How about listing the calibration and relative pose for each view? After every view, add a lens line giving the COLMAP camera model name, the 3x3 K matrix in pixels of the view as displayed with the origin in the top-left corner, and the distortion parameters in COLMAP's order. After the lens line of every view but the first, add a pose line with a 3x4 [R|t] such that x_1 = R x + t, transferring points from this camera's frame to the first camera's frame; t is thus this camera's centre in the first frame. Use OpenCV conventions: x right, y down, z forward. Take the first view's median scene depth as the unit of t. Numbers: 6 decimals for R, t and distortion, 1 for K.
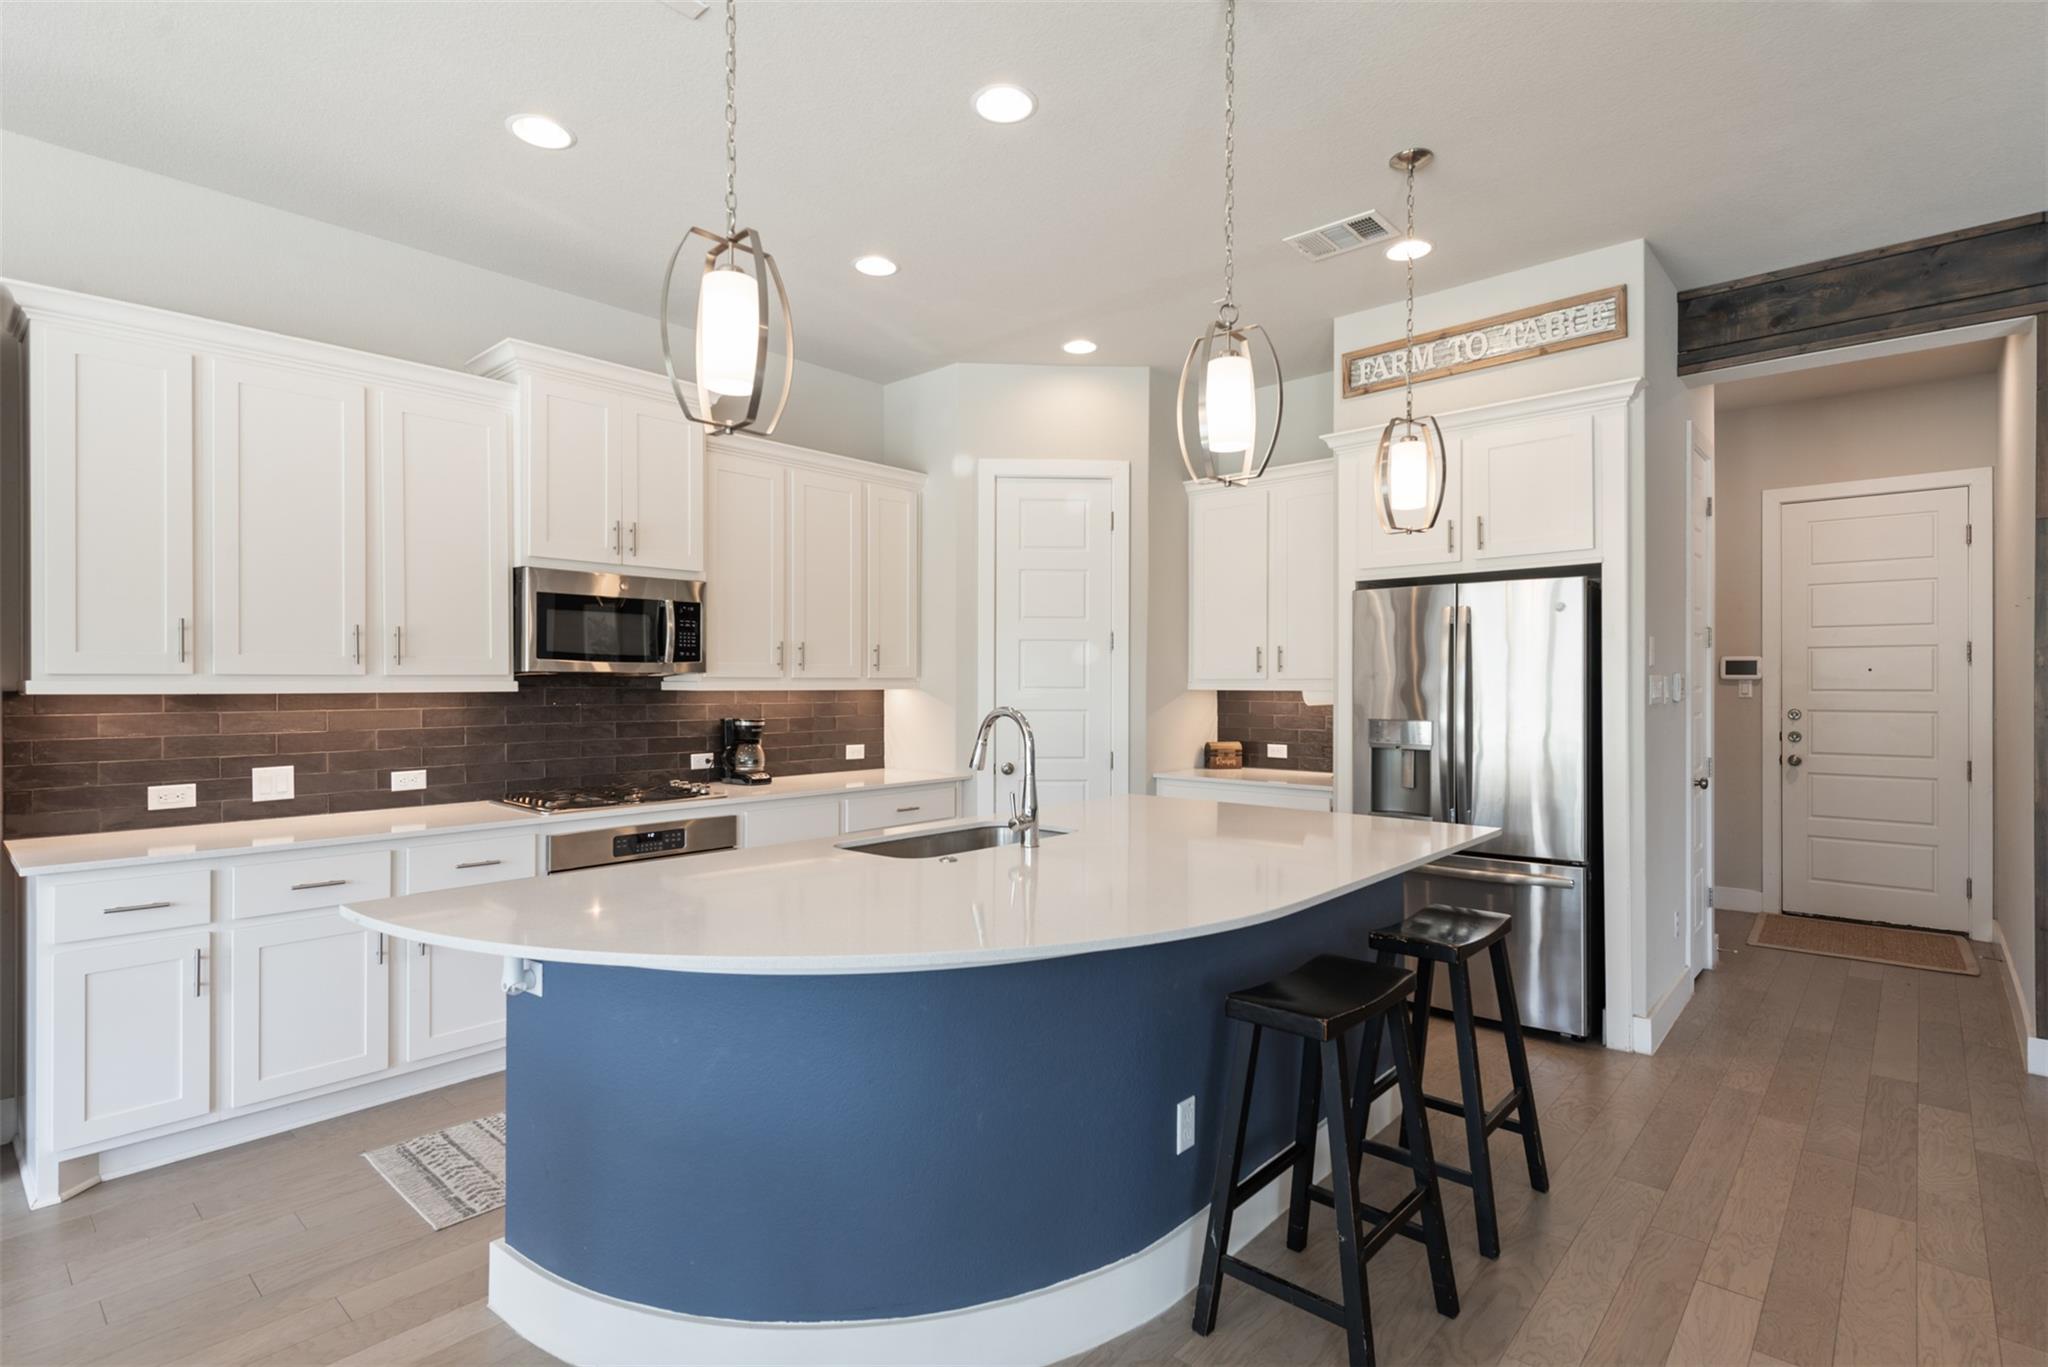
lens RADIAL K [[986.3, 0, 1036.9], [0, 986.3, 680.8], [0, 0, 1]] dist [0.001898, -0.000111]
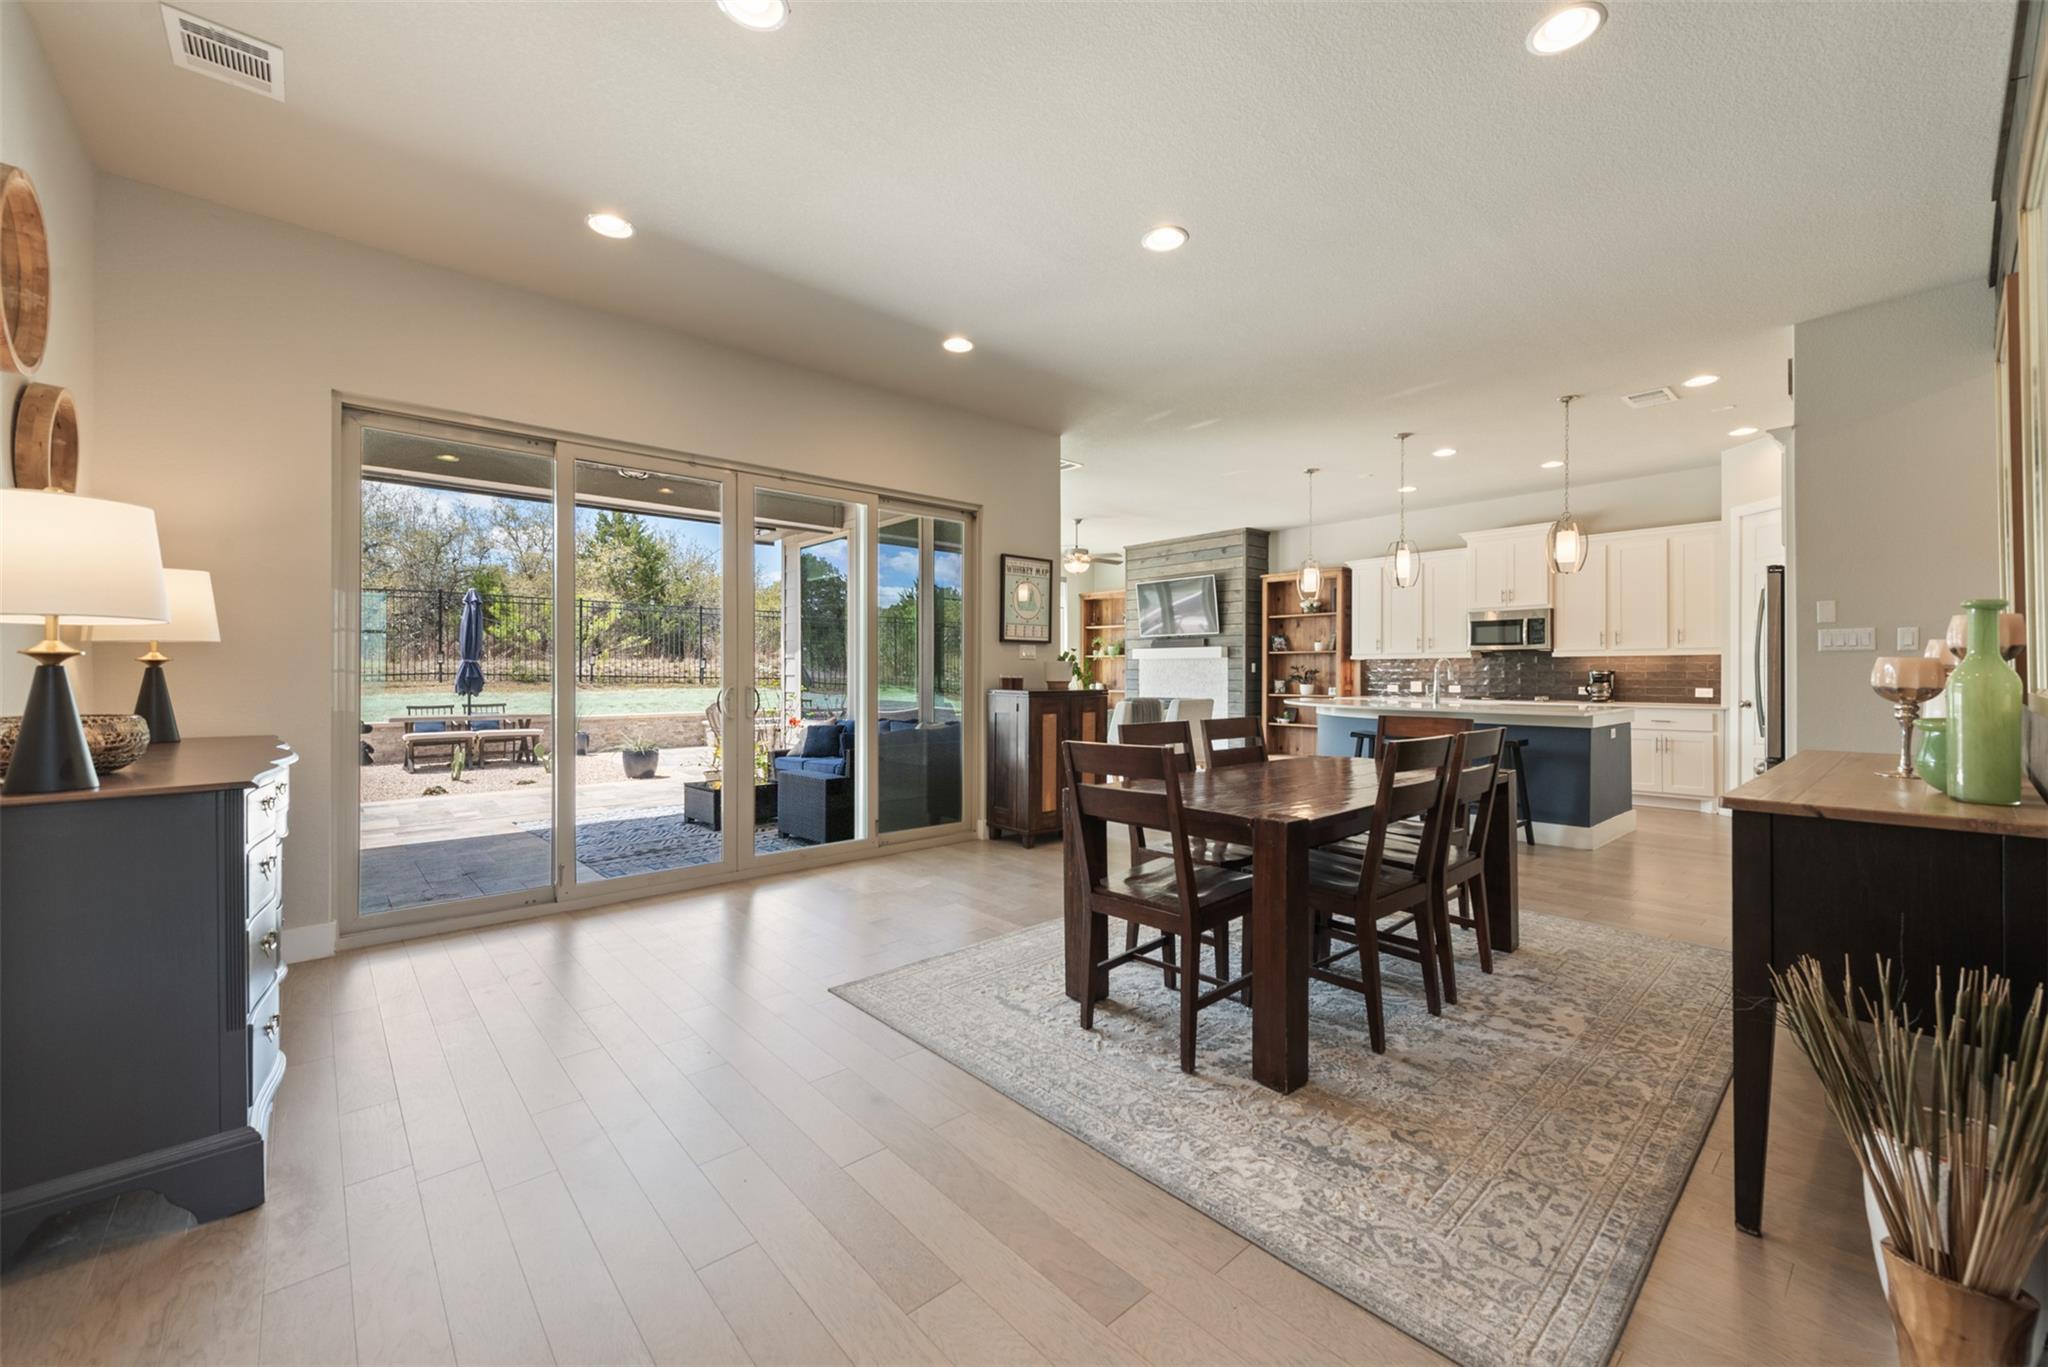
lens RADIAL K [[808.1, 0, 1033.6], [0, 808.1, 669.7], [0, 0, 1]] dist [0.014383, -0.005060]
pose [[-0.110469, -0.004551, -0.993869, 1.708326], [0.000606, 0.999989, -0.004647, 0.050418], [0.993879, -0.001116, -0.110465, 0.031535]]
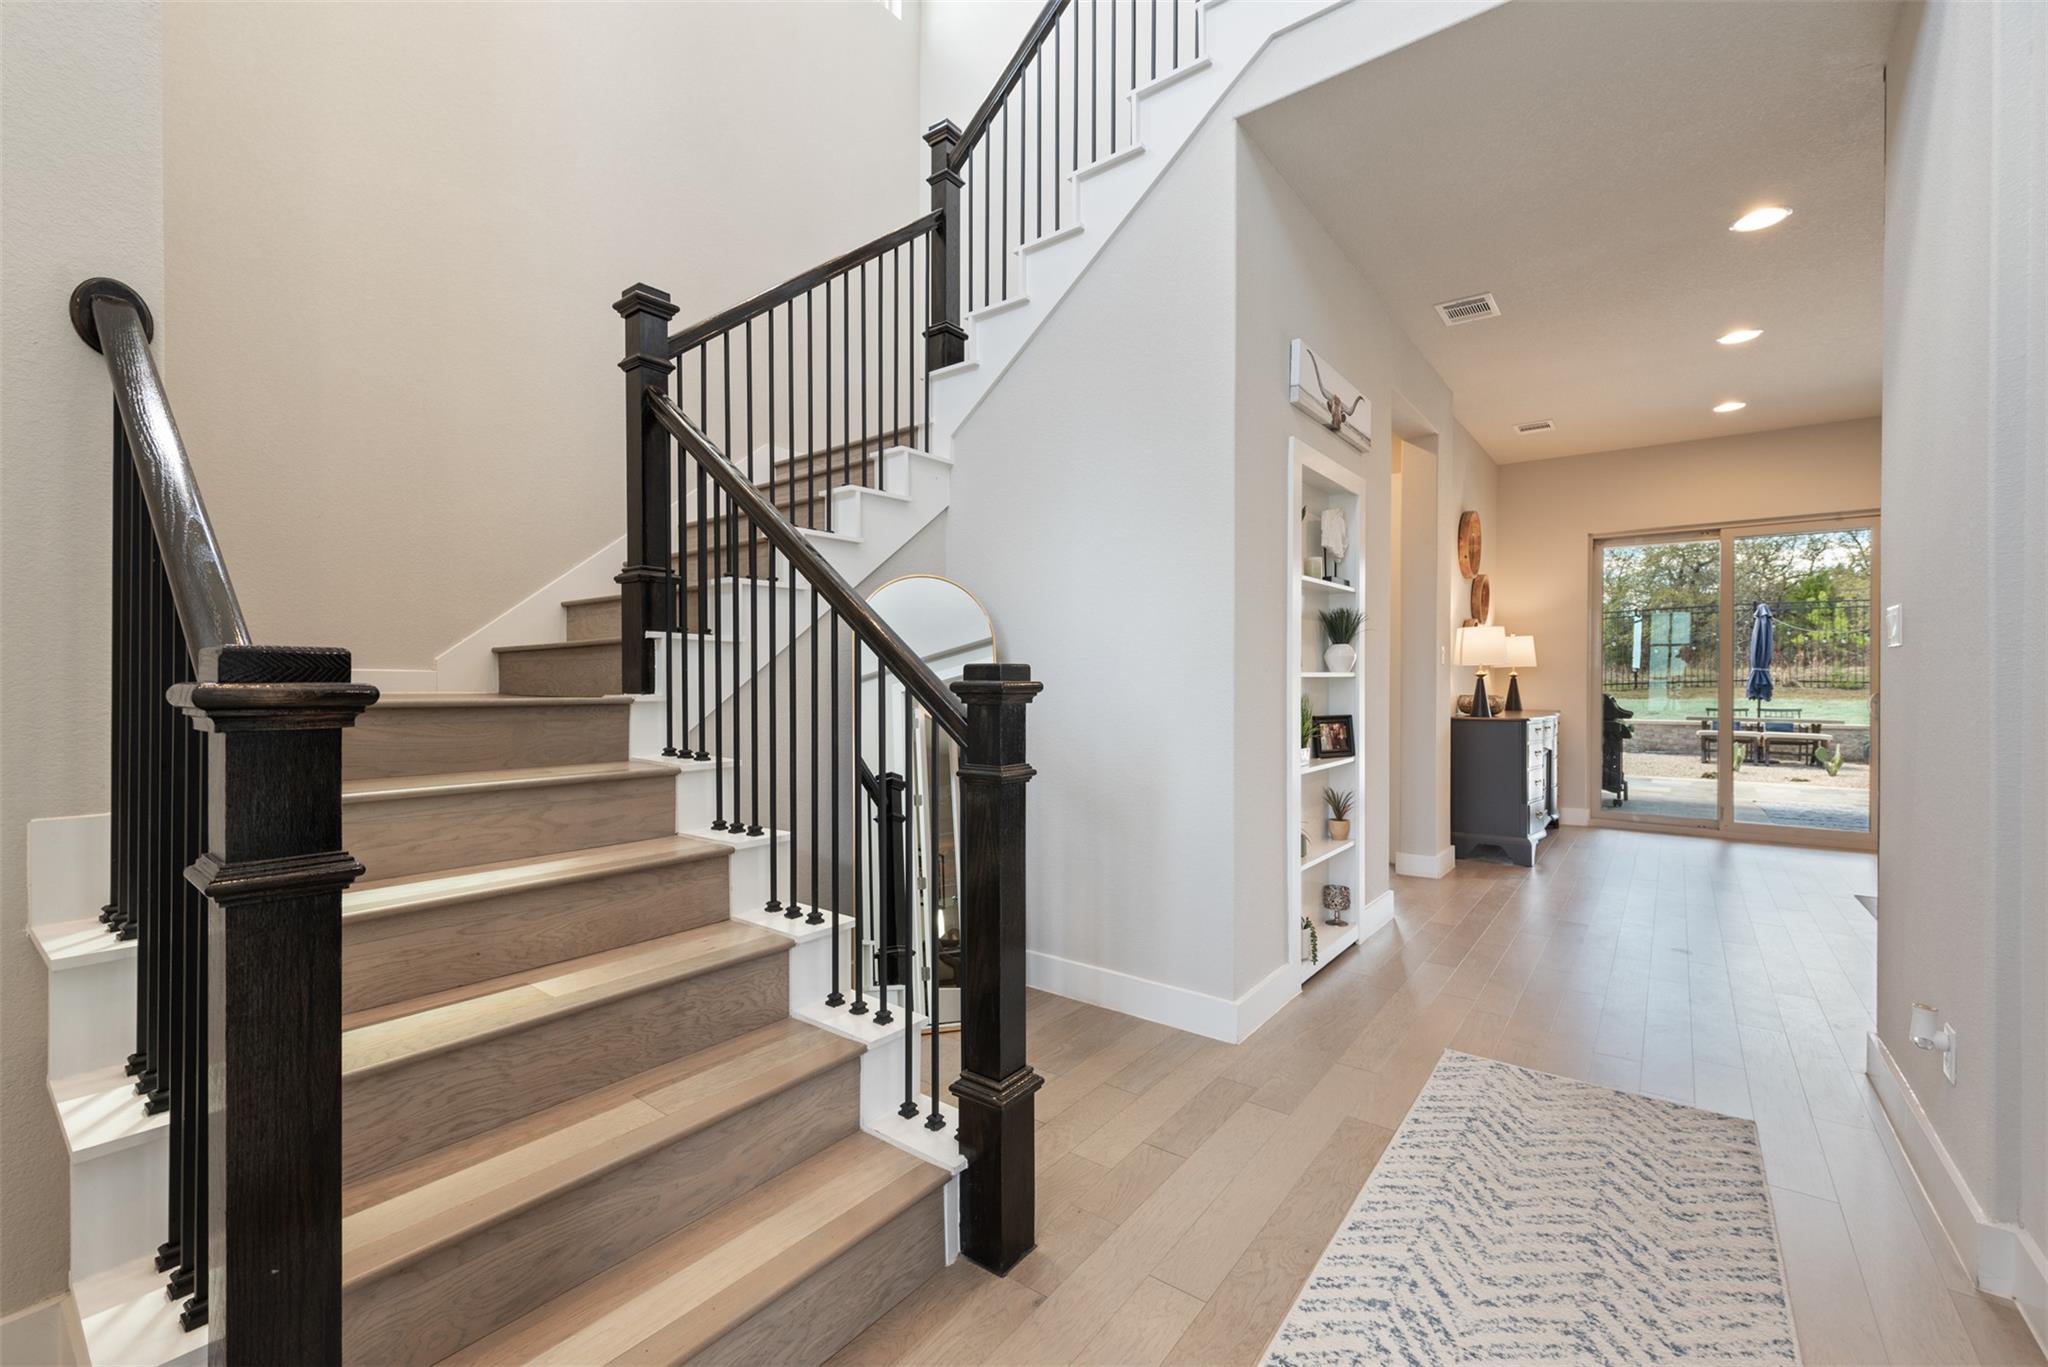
lens RADIAL K [[850.6, 0, 1024.0], [0, 850.6, 683.5], [0, 0, 1]] dist [0.000459, -0.000106]
pose [[-0.996959, -0.002055, -0.077902, 2.206092], [-0.002590, 0.999974, 0.006769, 0.046502], [0.077886, 0.006950, -0.996938, 0.824180]]
